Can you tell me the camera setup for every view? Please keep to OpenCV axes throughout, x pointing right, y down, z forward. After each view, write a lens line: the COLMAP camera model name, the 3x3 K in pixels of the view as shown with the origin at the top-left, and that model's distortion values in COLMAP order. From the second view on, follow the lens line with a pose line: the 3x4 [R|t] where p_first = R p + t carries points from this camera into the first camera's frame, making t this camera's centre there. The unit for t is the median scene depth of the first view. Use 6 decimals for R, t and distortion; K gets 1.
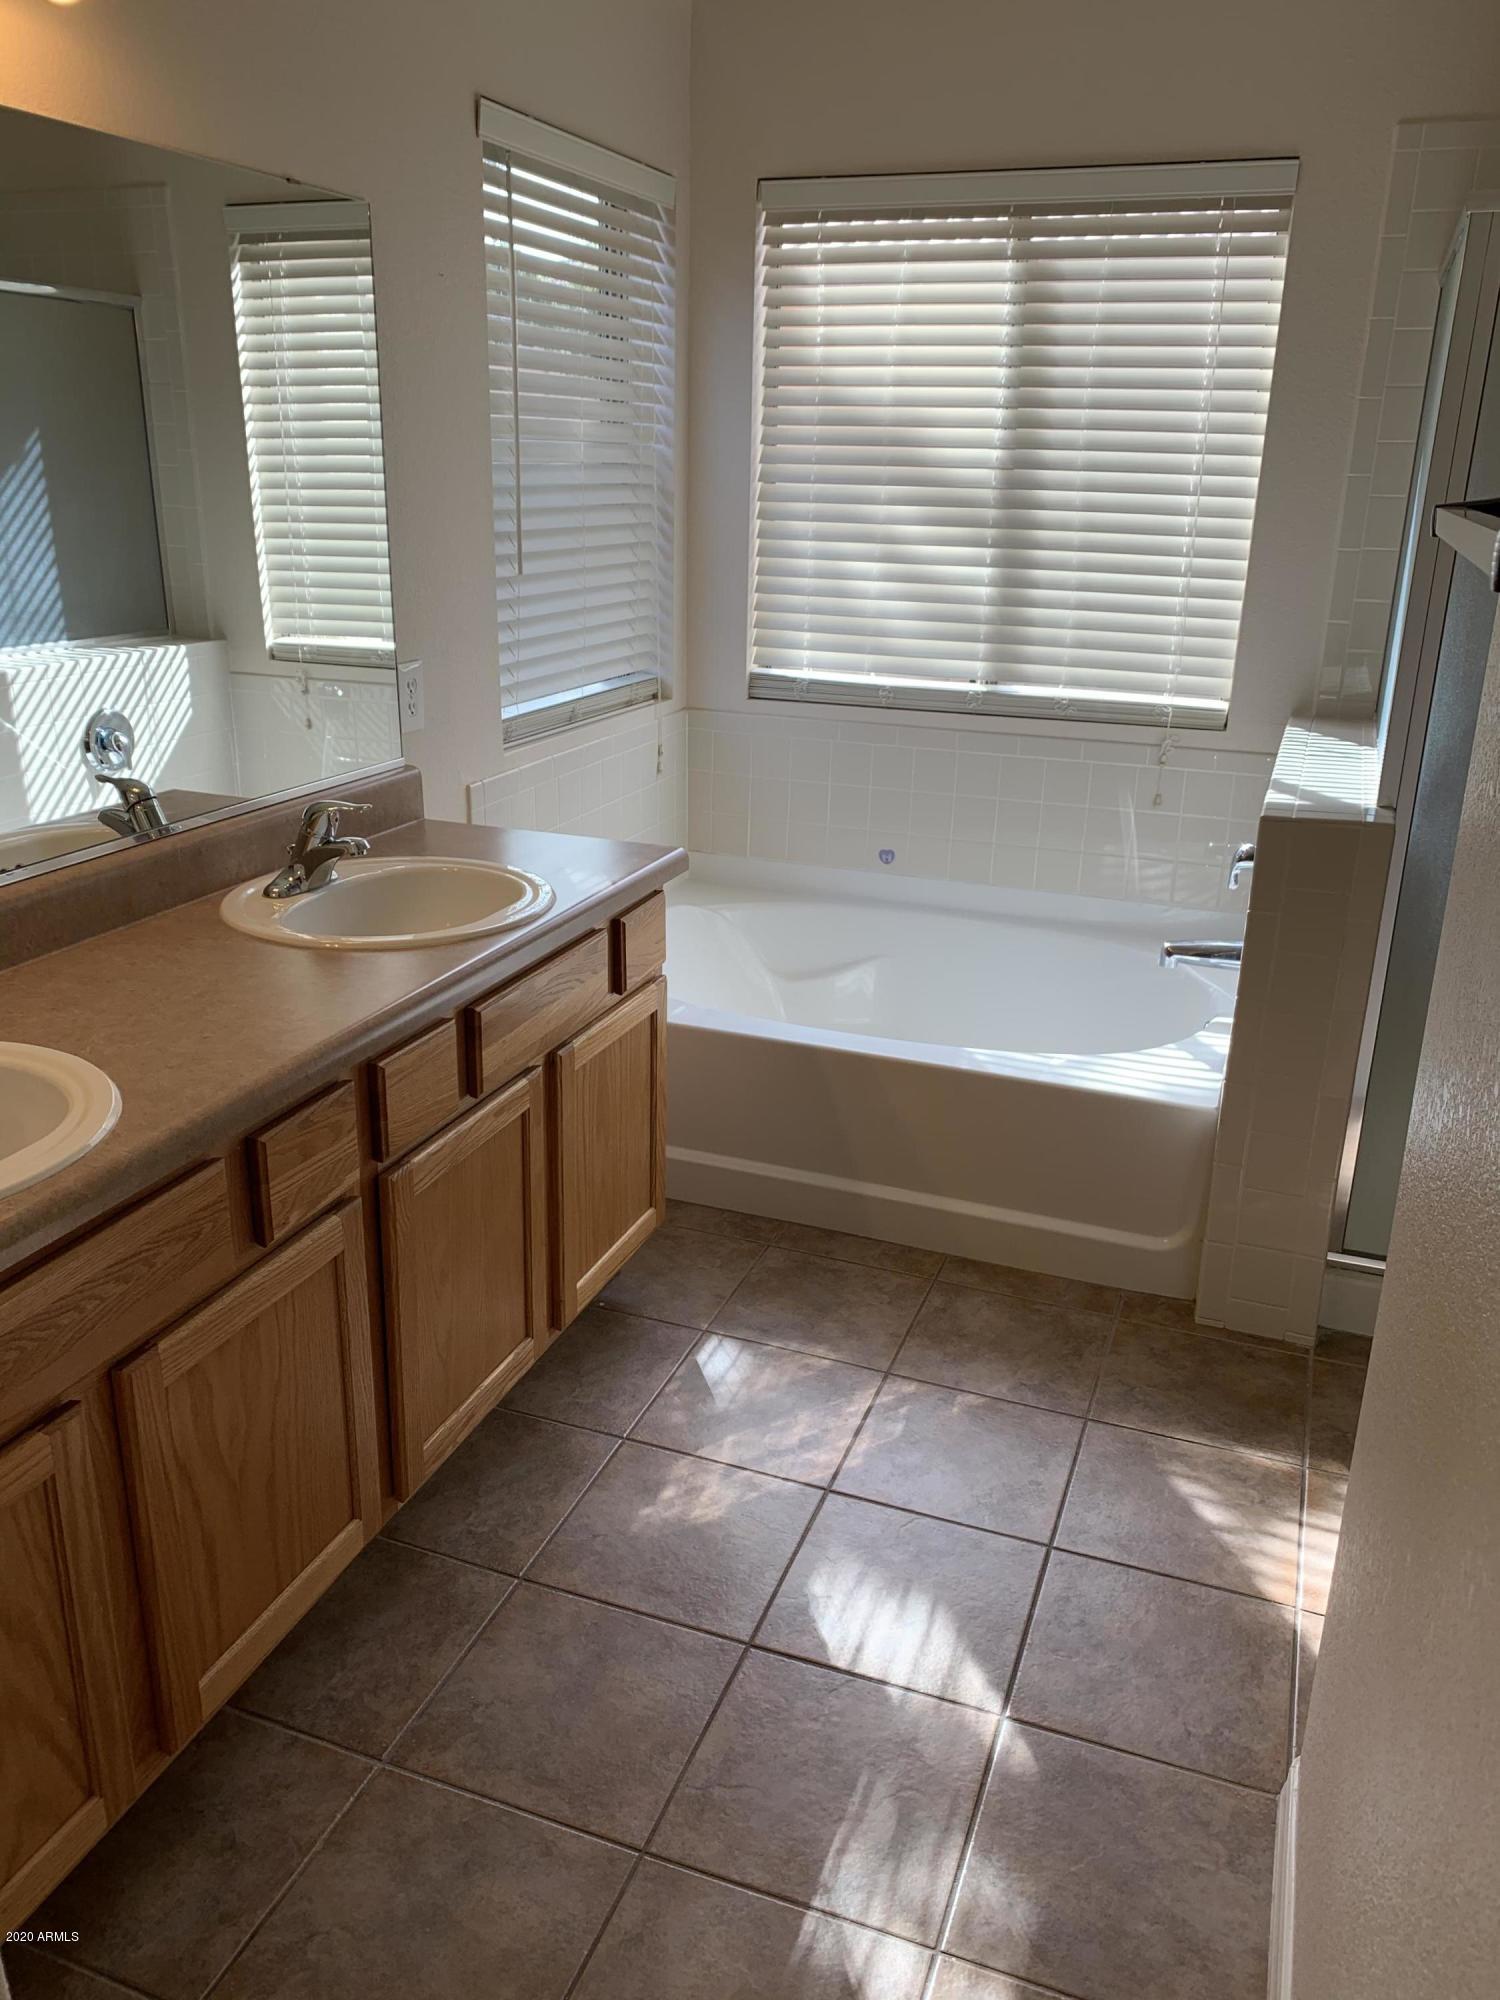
lens RADIAL K [[1548.3, 0, 750.0], [0, 1548.3, 1000.0], [0, 0, 1]] dist [0.029924, -0.002722]
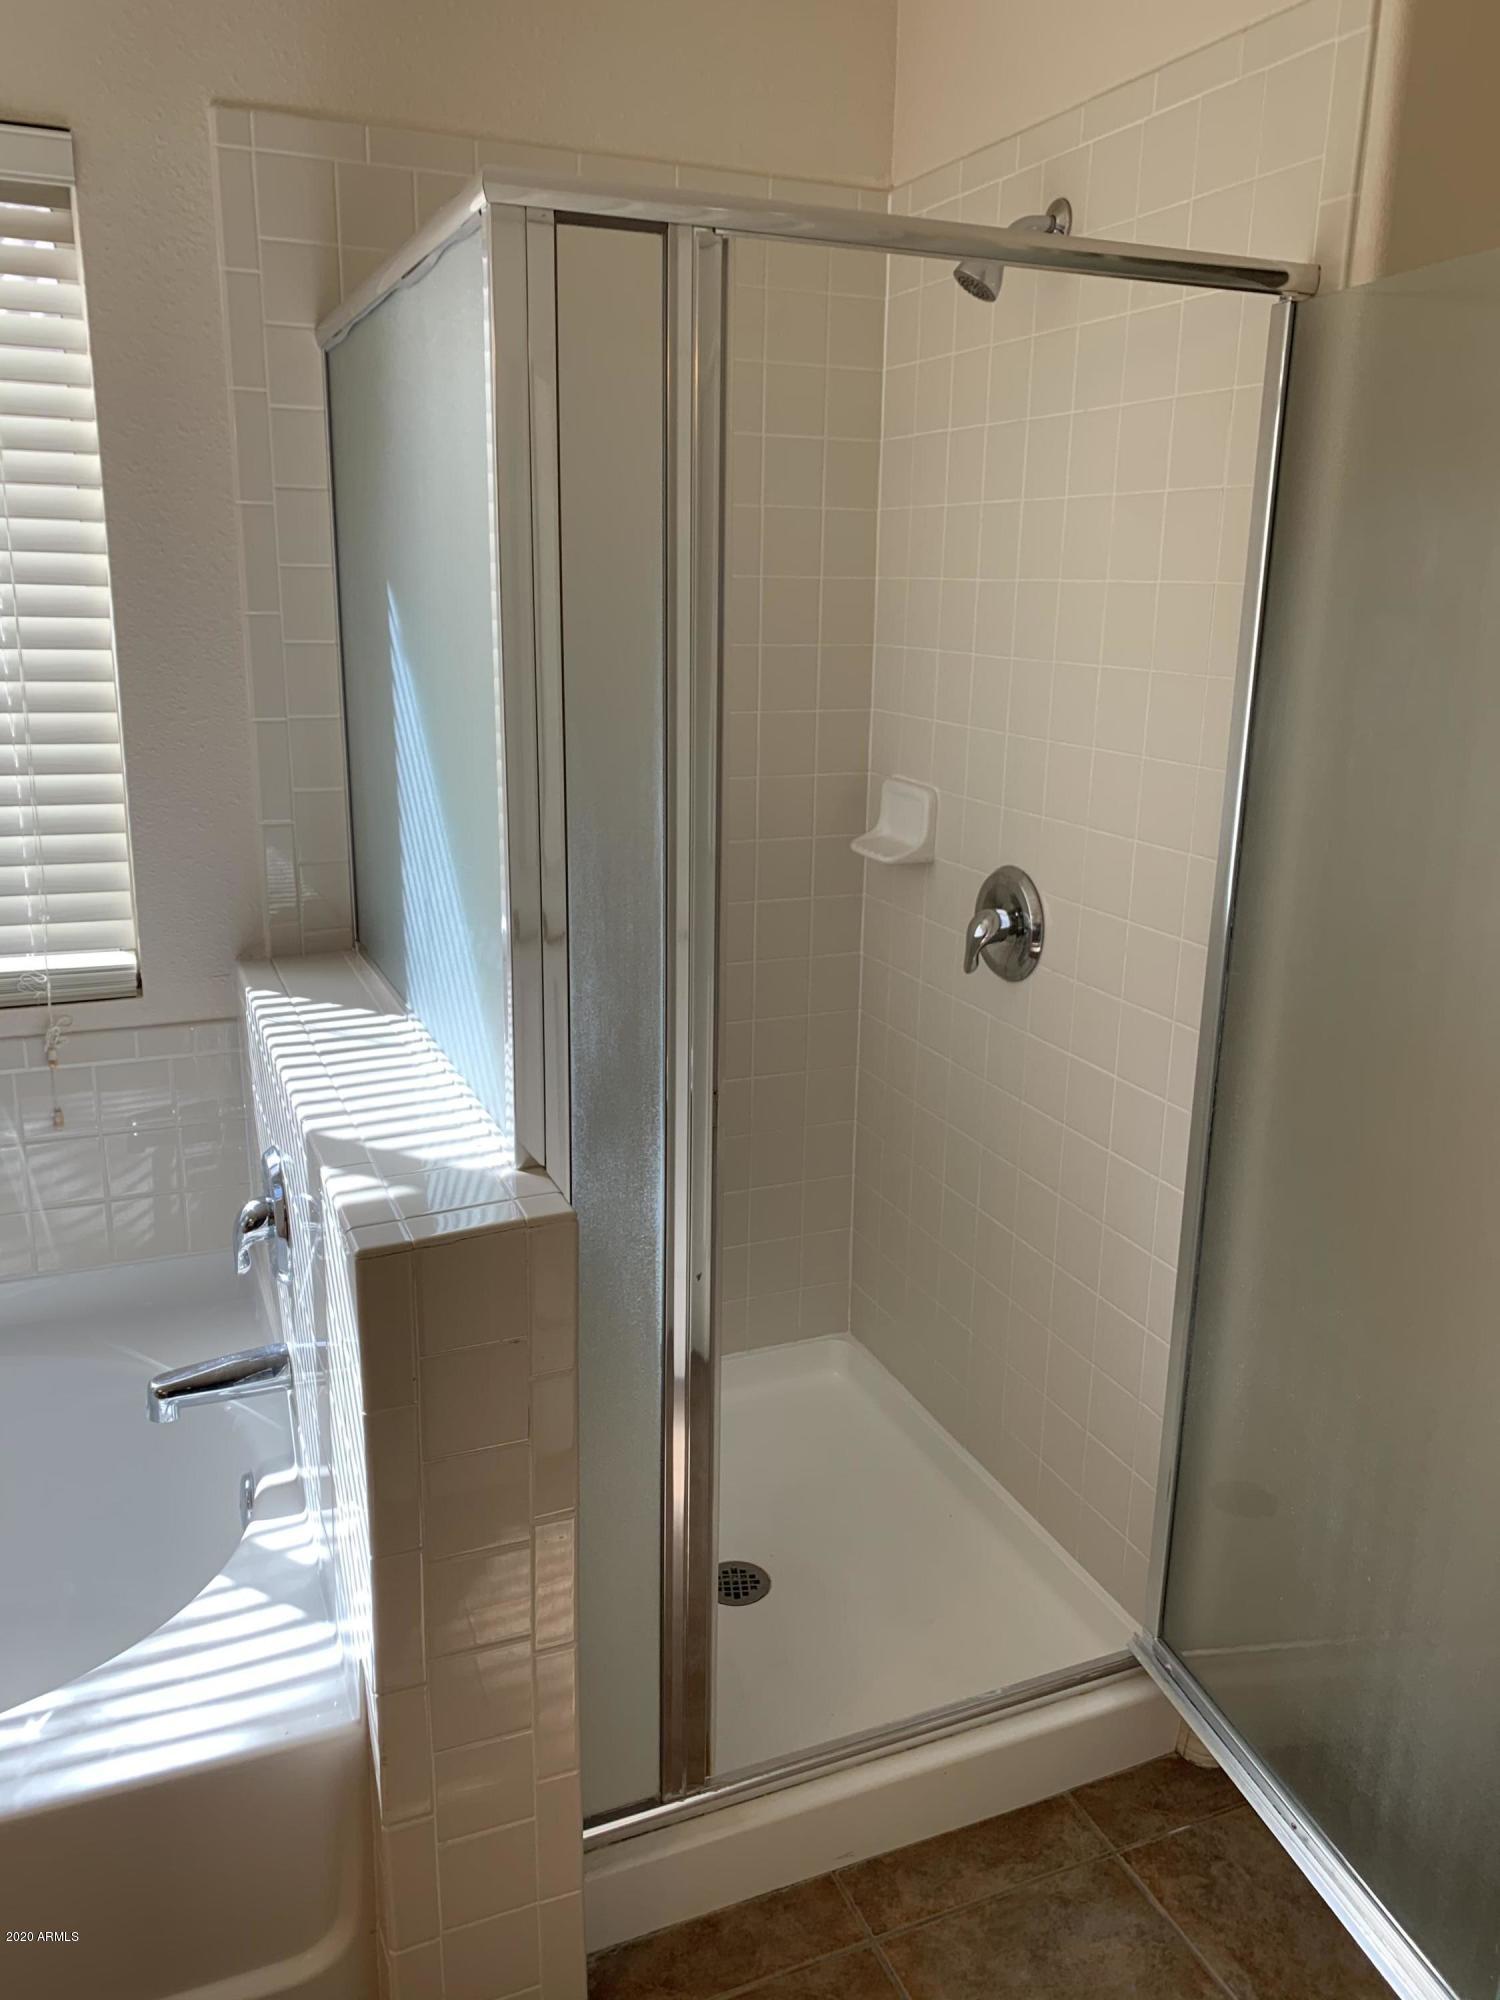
lens RADIAL K [[1522.9, 0, 750.0], [0, 1522.9, 1000.0], [0, 0, 1]] dist [0.000699, 0.000543]
pose [[0.723084, -0.188997, 0.664402, 0.073783], [0.225087, 0.973811, 0.032045, -0.152051], [-0.653059, 0.126377, 0.746688, 0.401518]]
